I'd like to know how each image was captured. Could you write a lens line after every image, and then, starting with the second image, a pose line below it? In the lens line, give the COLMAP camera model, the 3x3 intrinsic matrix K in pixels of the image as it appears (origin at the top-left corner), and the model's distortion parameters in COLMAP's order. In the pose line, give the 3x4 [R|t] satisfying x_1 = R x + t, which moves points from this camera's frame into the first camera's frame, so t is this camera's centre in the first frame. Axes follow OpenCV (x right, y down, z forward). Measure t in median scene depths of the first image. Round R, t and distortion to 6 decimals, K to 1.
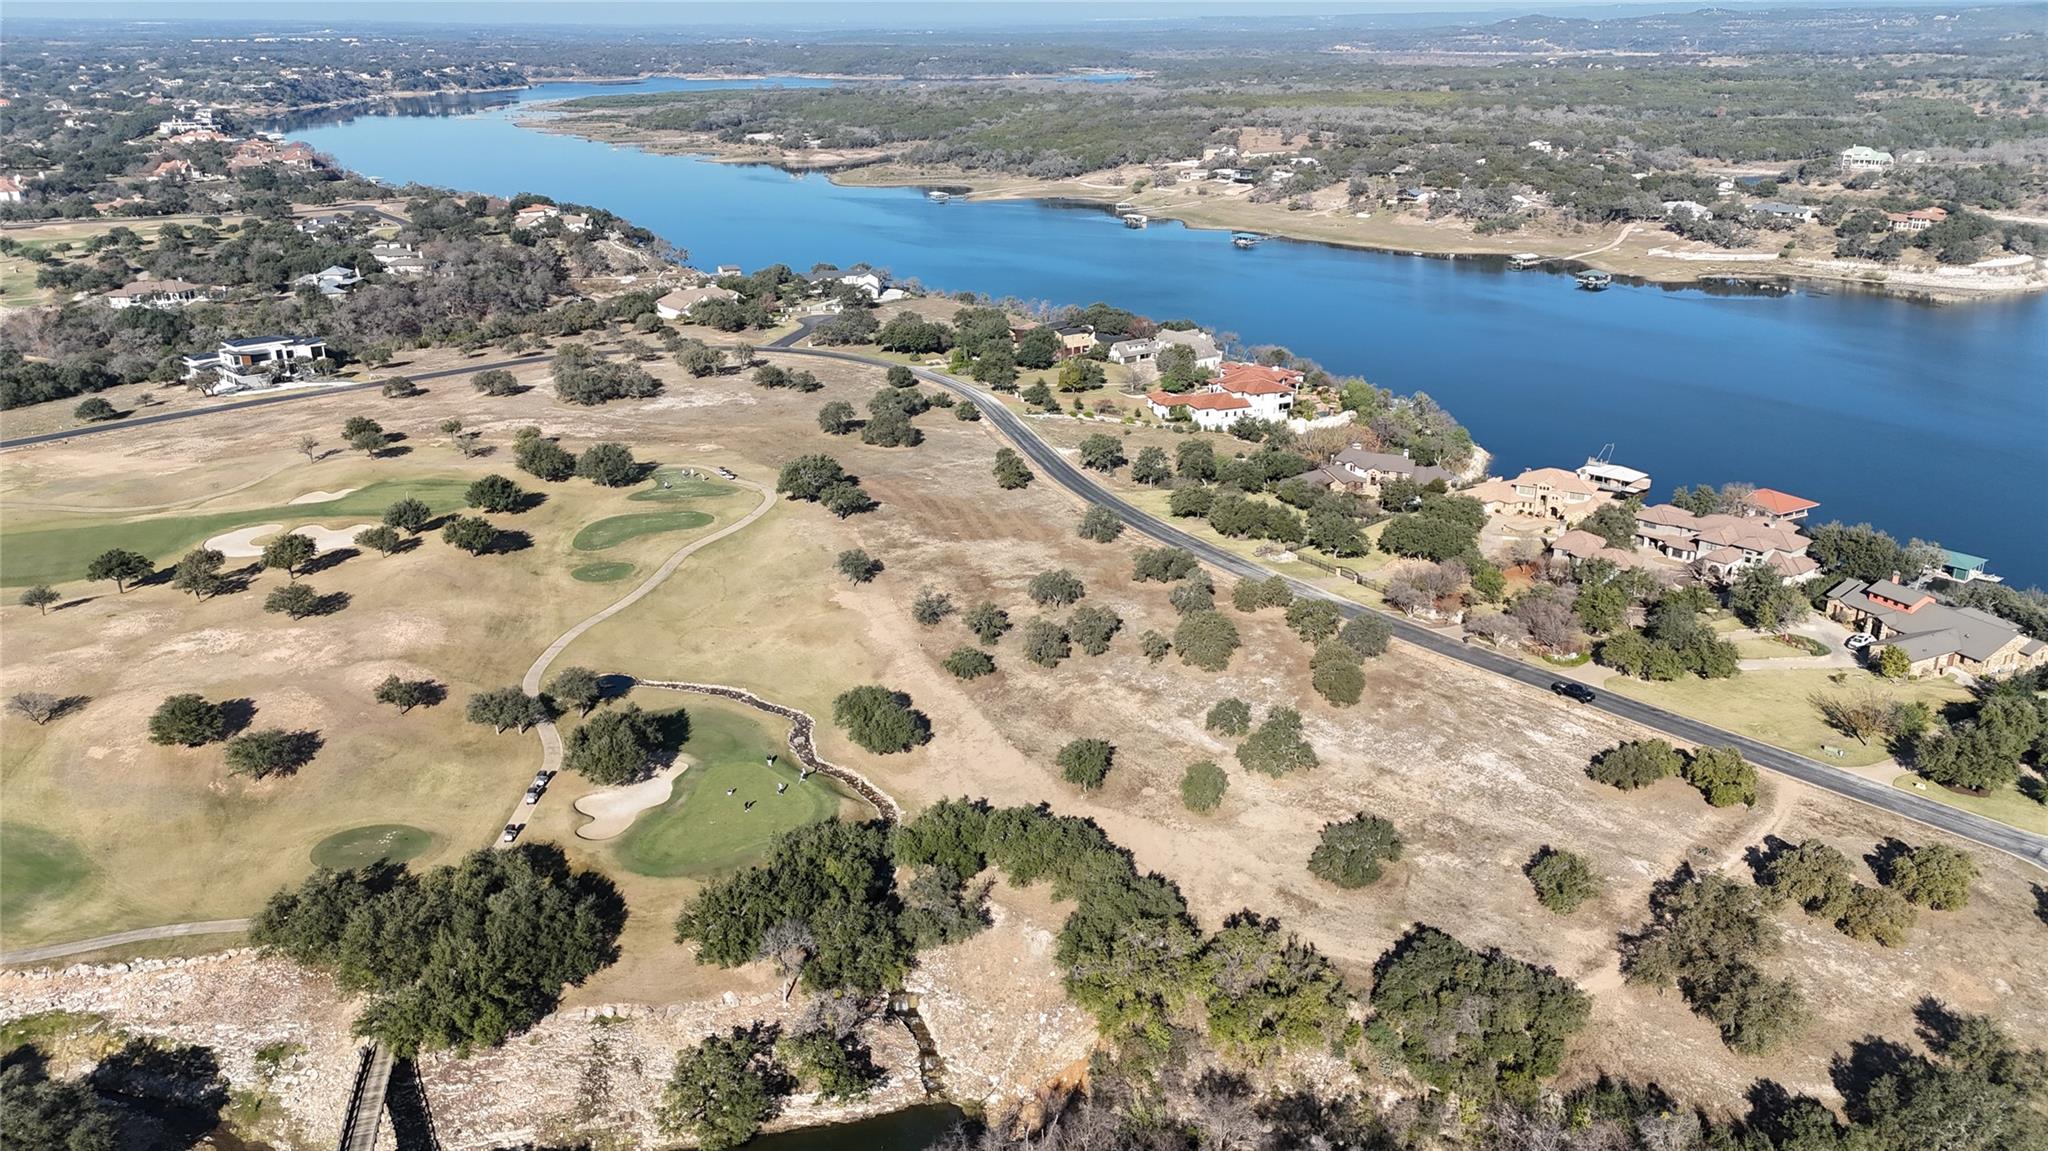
lens RADIAL K [[1494.7, 0, 1031.4], [0, 1494.7, 573.9], [0, 0, 1]] dist [0.081171, -0.078779]
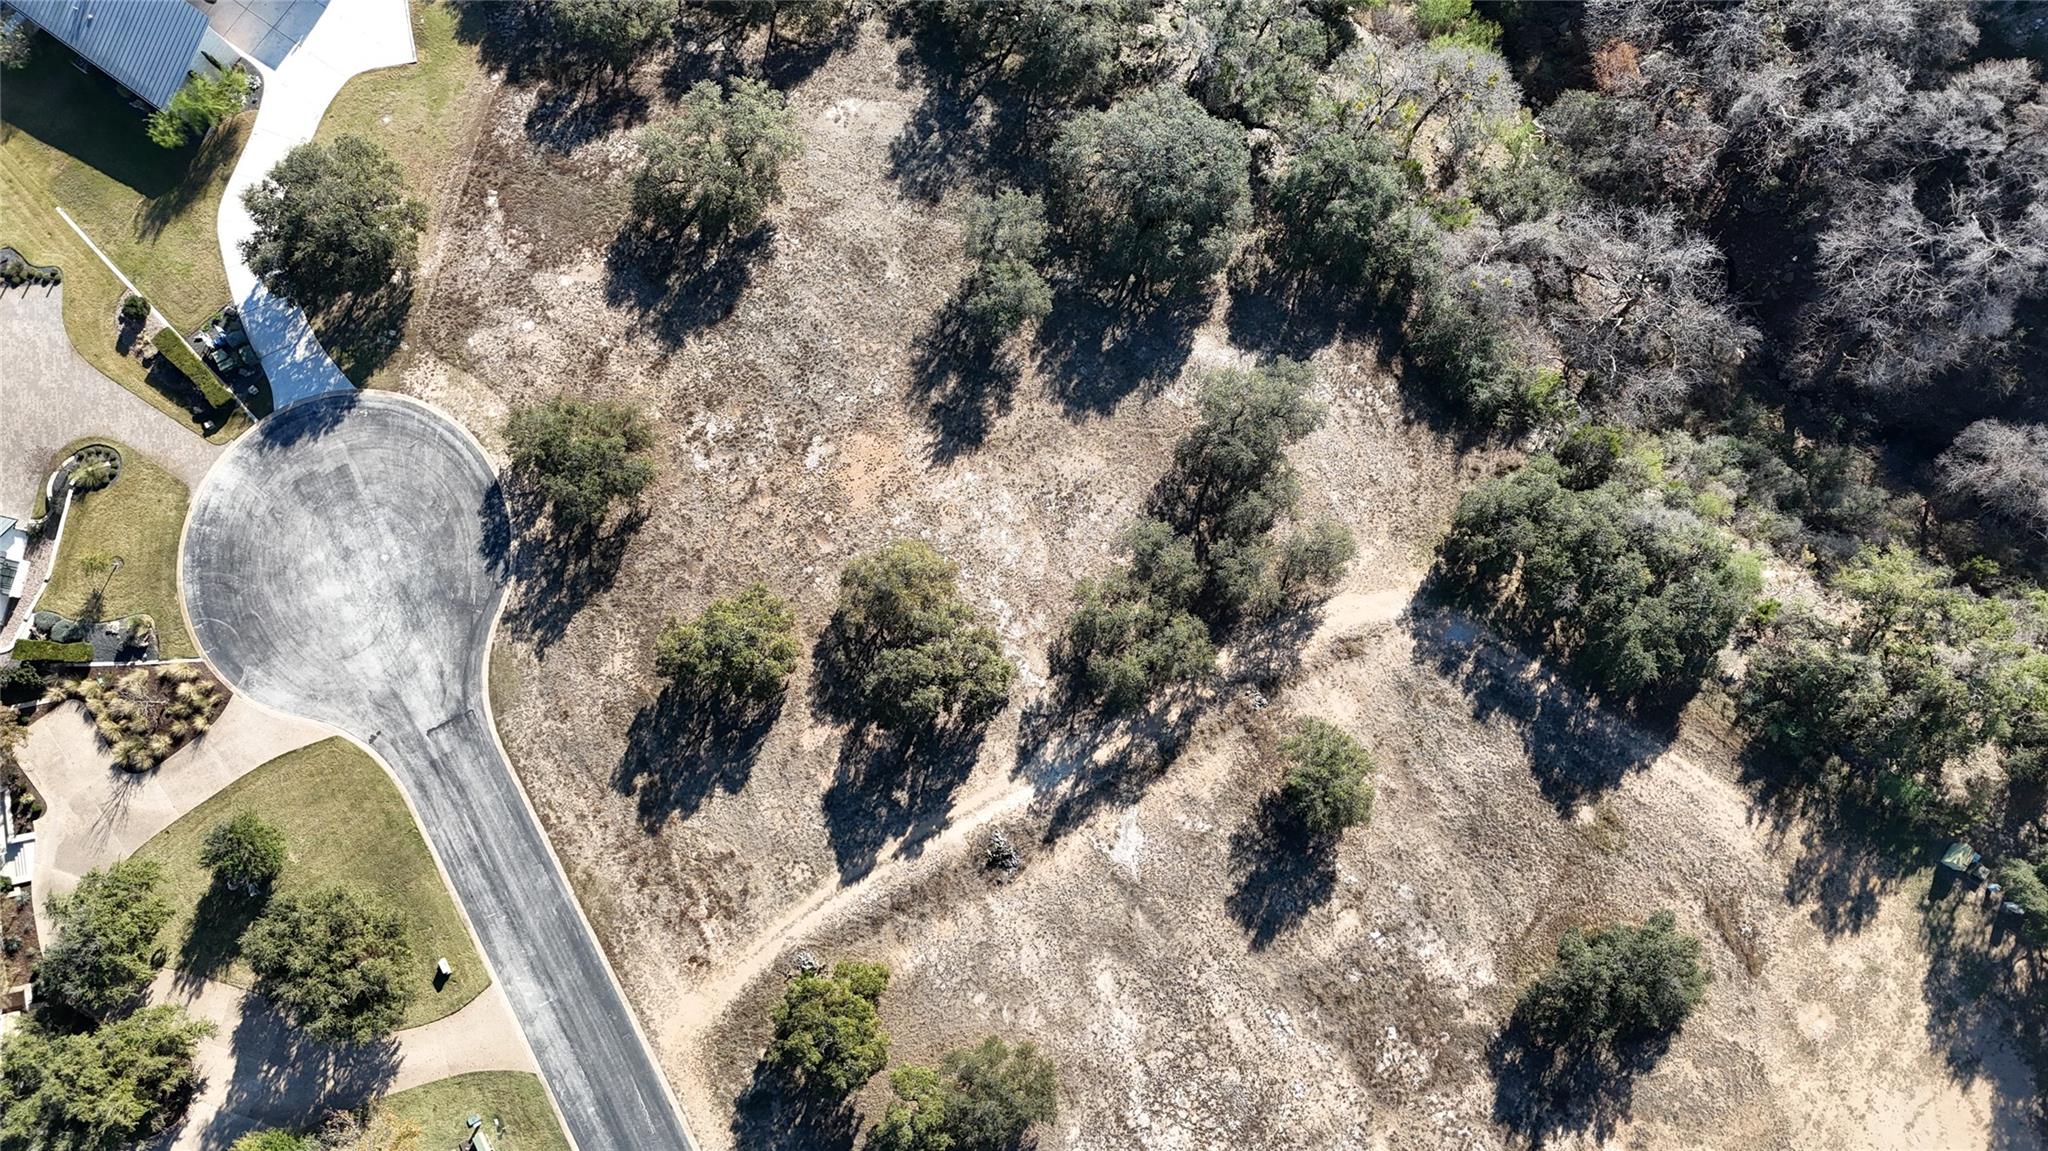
lens RADIAL K [[1494.7, 0, 1031.4], [0, 1494.7, 573.9], [0, 0, 1]] dist [0.081171, -0.078779]
pose [[-0.964992, -0.255445, 0.059482, 0.216500], [0.110807, -0.191511, 0.975216, -0.178874], [-0.237722, 0.947666, 0.213111, 0.393647]]
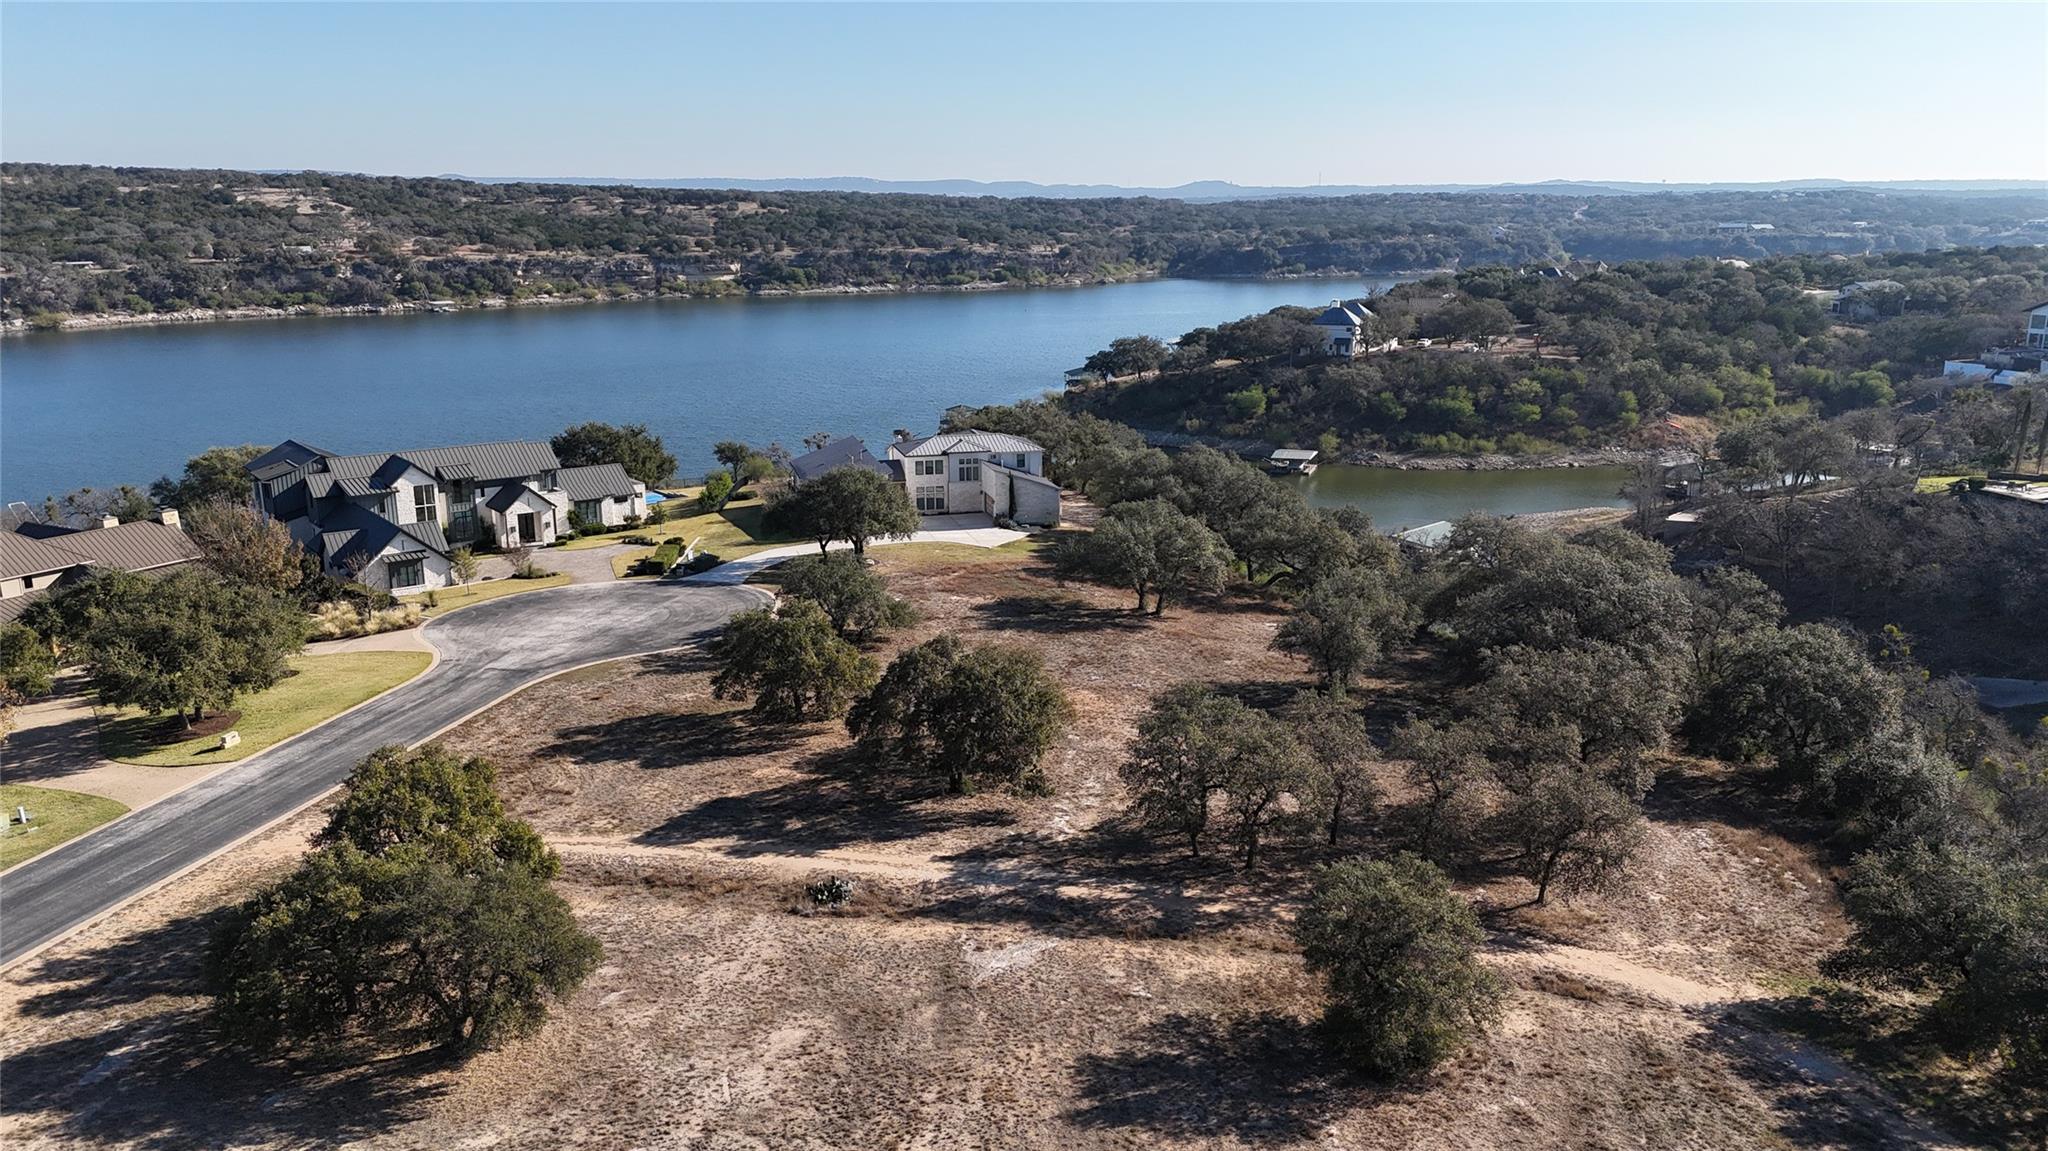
lens RADIAL K [[1494.7, 0, 1031.4], [0, 1494.7, 573.9], [0, 0, 1]] dist [0.081171, -0.078779]
pose [[-0.569302, -0.191664, 0.799475, 0.082719], [0.290056, 0.863086, 0.413461, -0.001956], [-0.769261, 0.467277, -0.435763, 0.548875]]
